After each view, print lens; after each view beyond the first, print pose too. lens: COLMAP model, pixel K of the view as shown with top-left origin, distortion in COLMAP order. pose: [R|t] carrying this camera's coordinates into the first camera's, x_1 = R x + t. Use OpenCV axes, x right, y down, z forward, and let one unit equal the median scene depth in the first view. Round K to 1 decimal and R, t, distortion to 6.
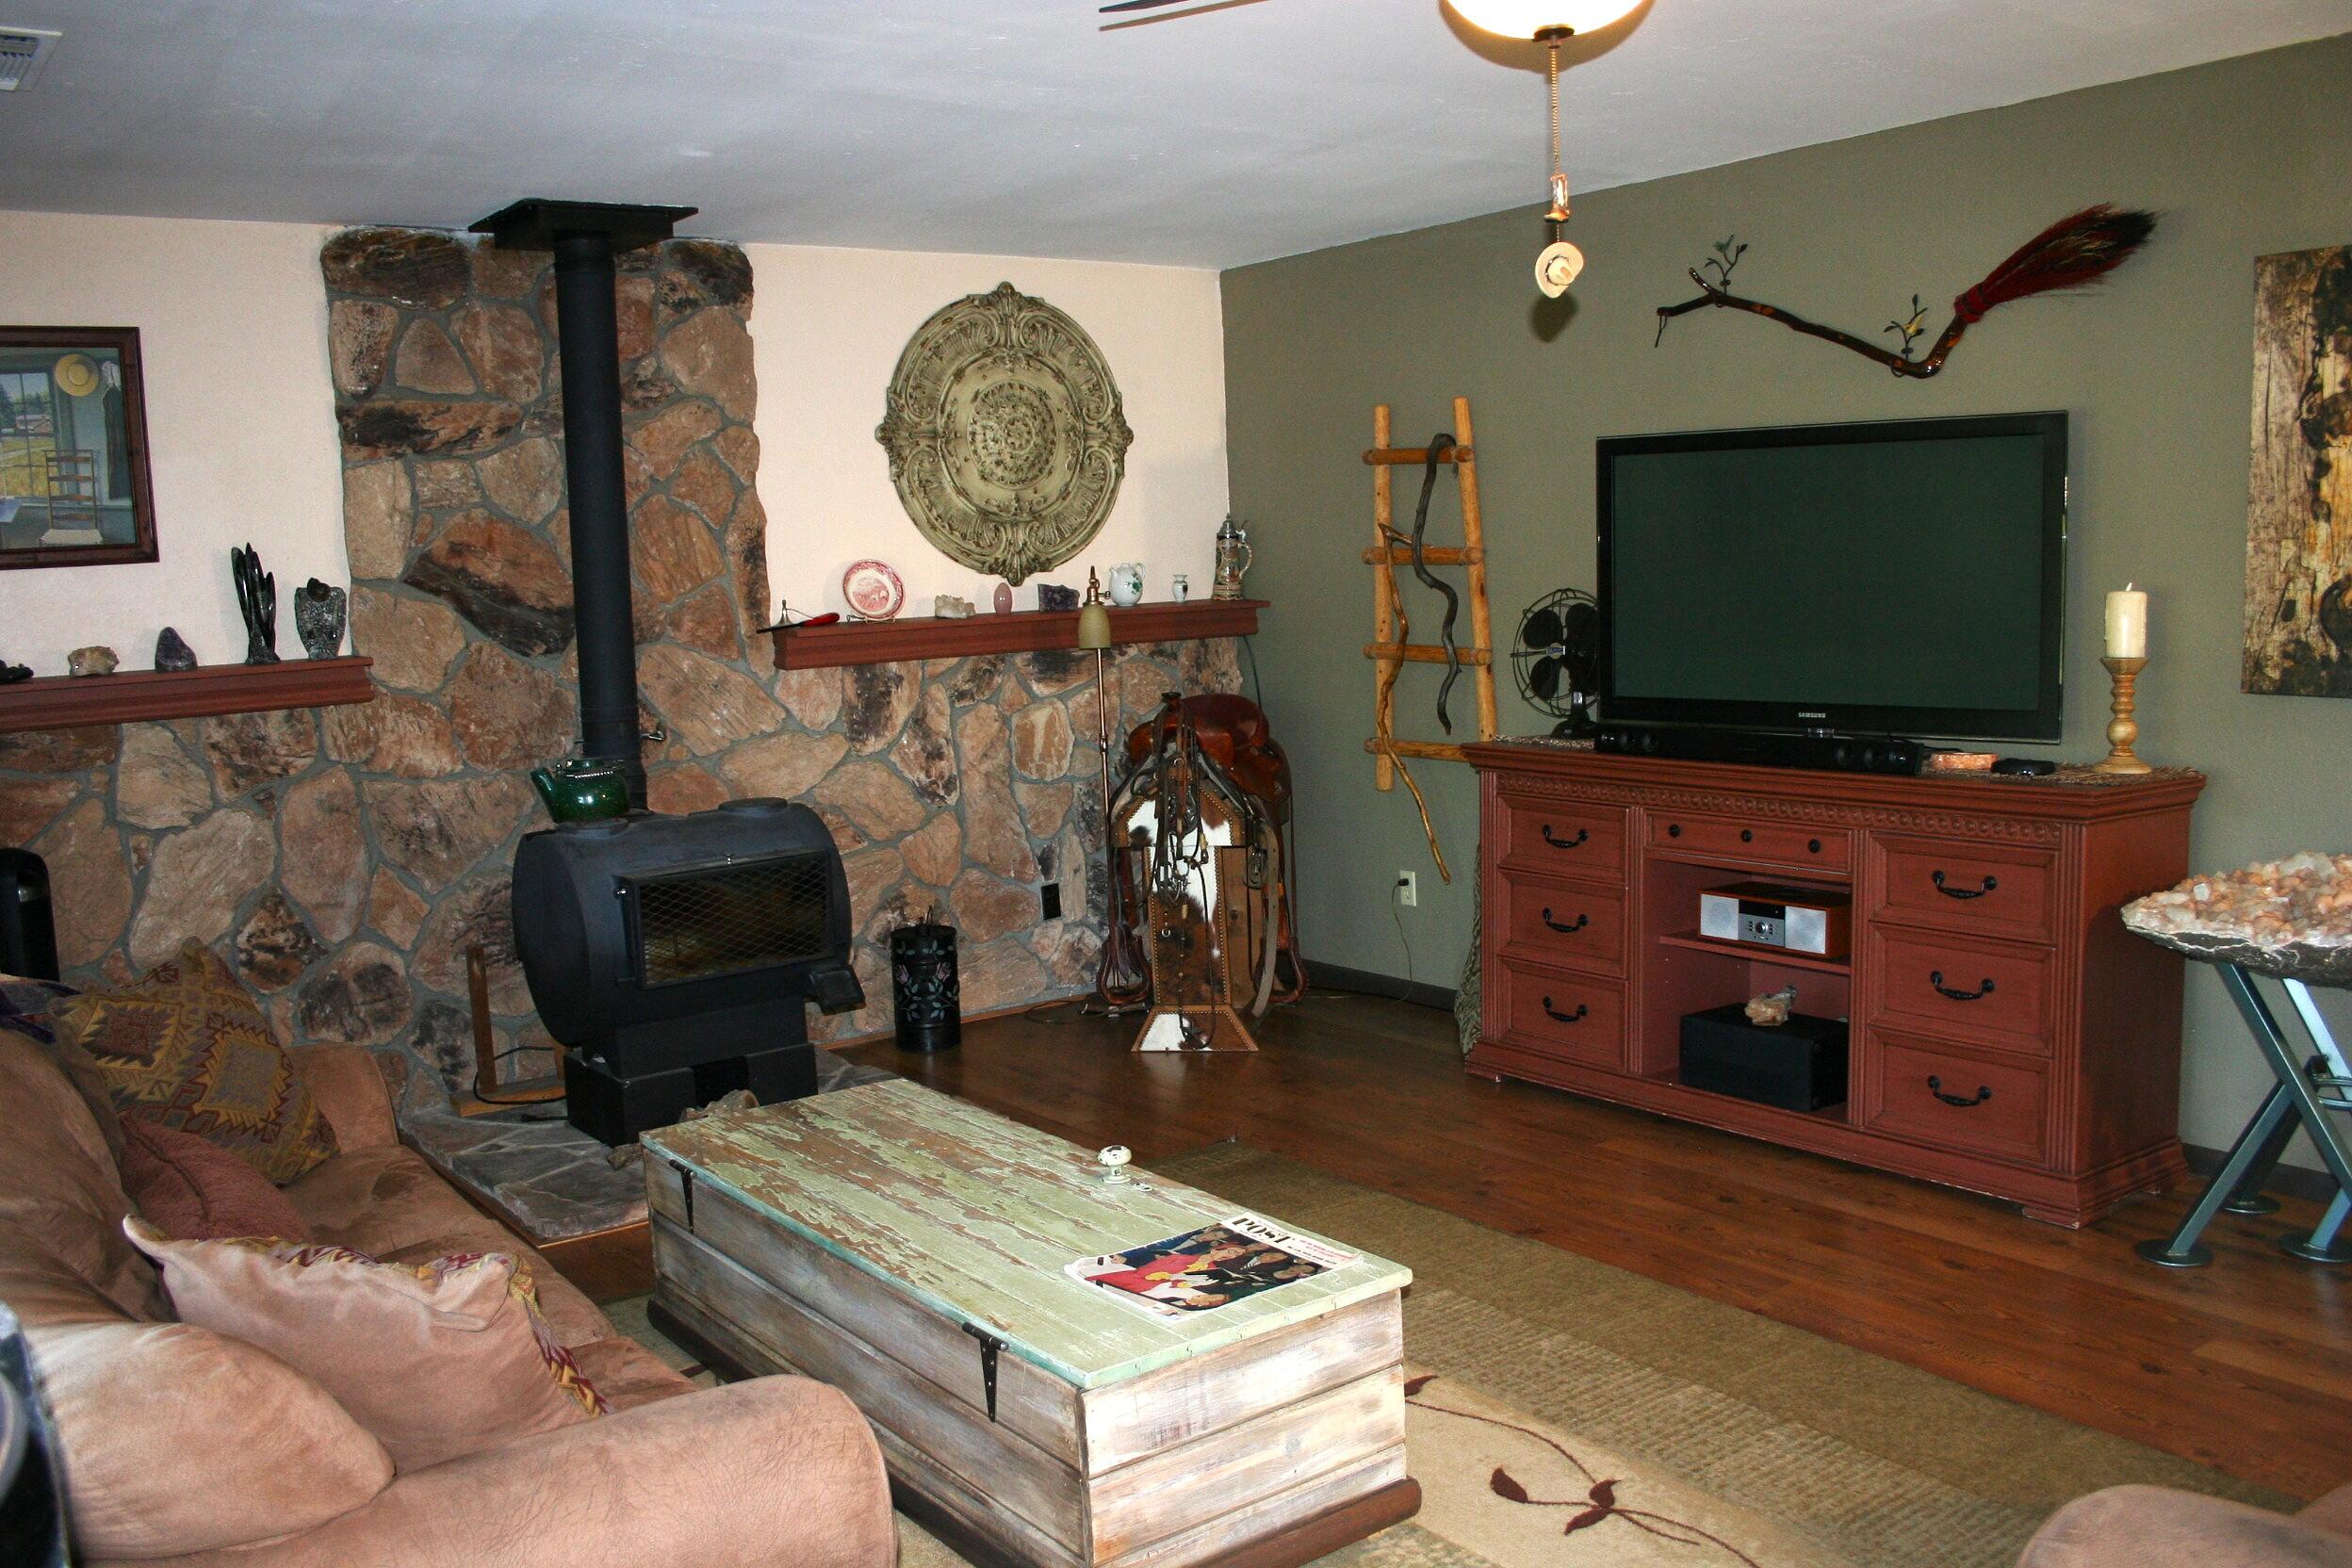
lens RADIAL K [[2086.3, 0, 1174.6], [0, 2086.3, 779.5], [0, 0, 1]] dist [-0.050443, 0.054648]
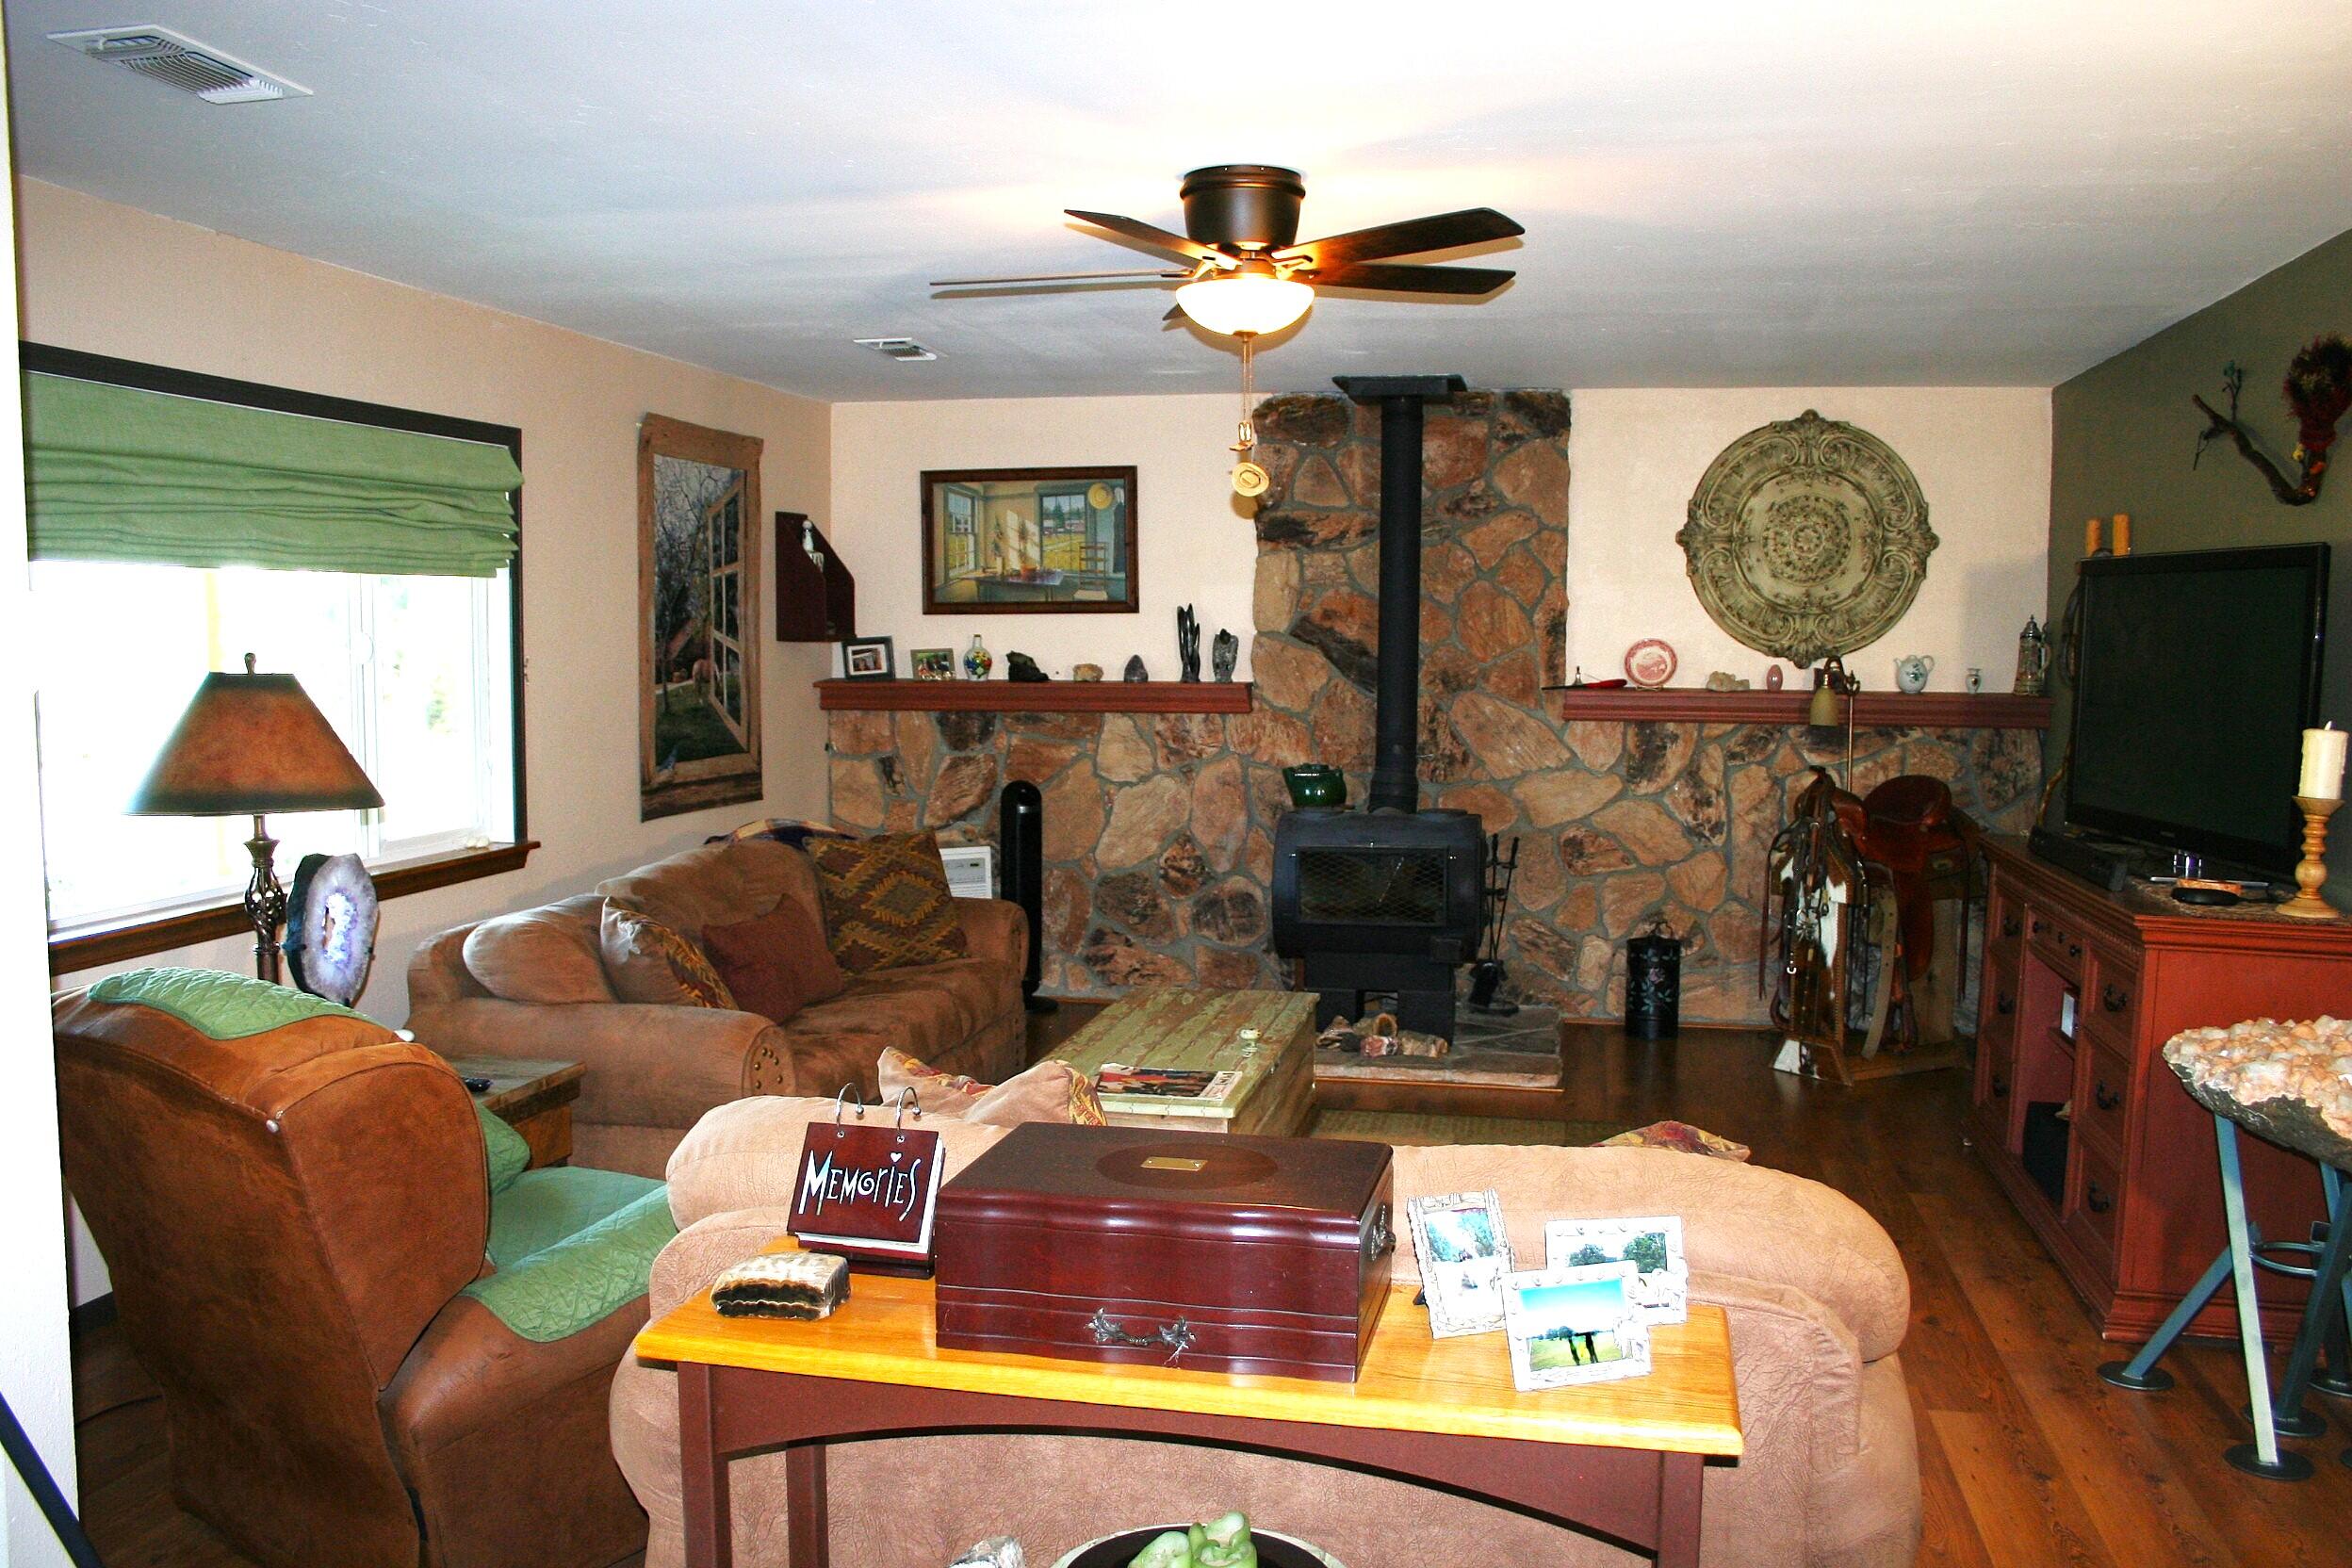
lens RADIAL K [[2082.5, 0, 1177.1], [0, 2082.5, 793.6], [0, 0, 1]] dist [-0.012223, 0.007490]
pose [[0.691359, 0.108224, -0.714360, 0.582579], [-0.120570, 0.992135, 0.033618, -0.022497], [0.712380, 0.062888, 0.698970, -0.067121]]
